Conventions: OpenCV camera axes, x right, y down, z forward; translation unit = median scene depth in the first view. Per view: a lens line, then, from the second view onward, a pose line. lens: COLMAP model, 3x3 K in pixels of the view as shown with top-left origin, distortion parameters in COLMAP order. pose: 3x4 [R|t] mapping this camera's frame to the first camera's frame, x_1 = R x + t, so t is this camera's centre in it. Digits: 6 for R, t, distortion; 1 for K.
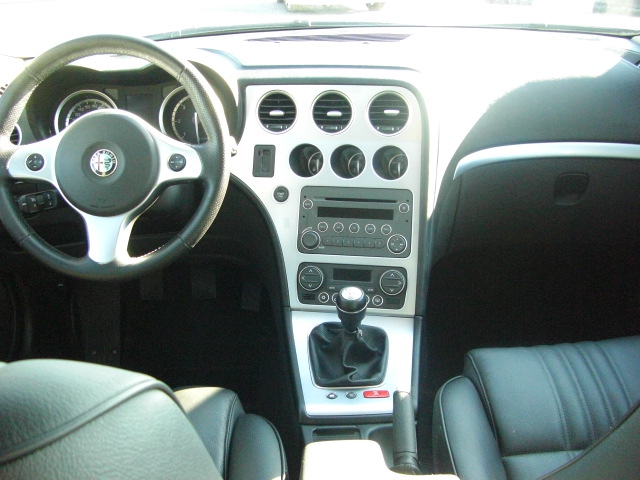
lens RADIAL K [[703.0, 0, 320.0], [0, 703.0, 240.0], [0, 0, 1]] dist [-0.157721, 0.046619]
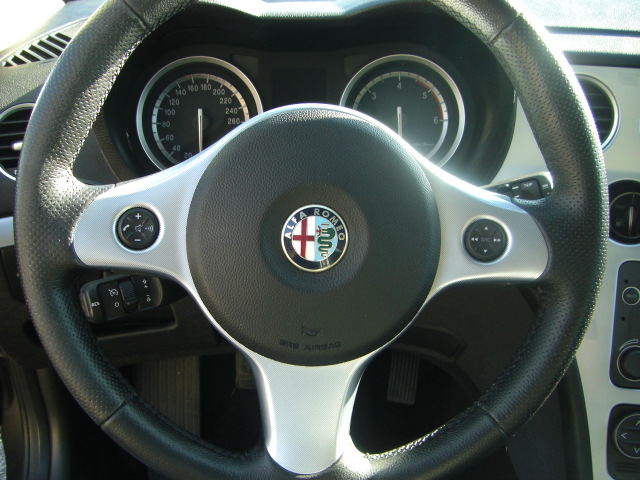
lens RADIAL K [[731.1, 0, 320.4], [0, 731.1, 257.8], [0, 0, 1]] dist [-0.214912, 0.015841]
pose [[0.999617, 0.027659, -0.000797, -0.305228], [-0.027584, 0.998357, 0.050229, -0.120357], [0.002185, -0.050187, 0.998737, 0.565852]]
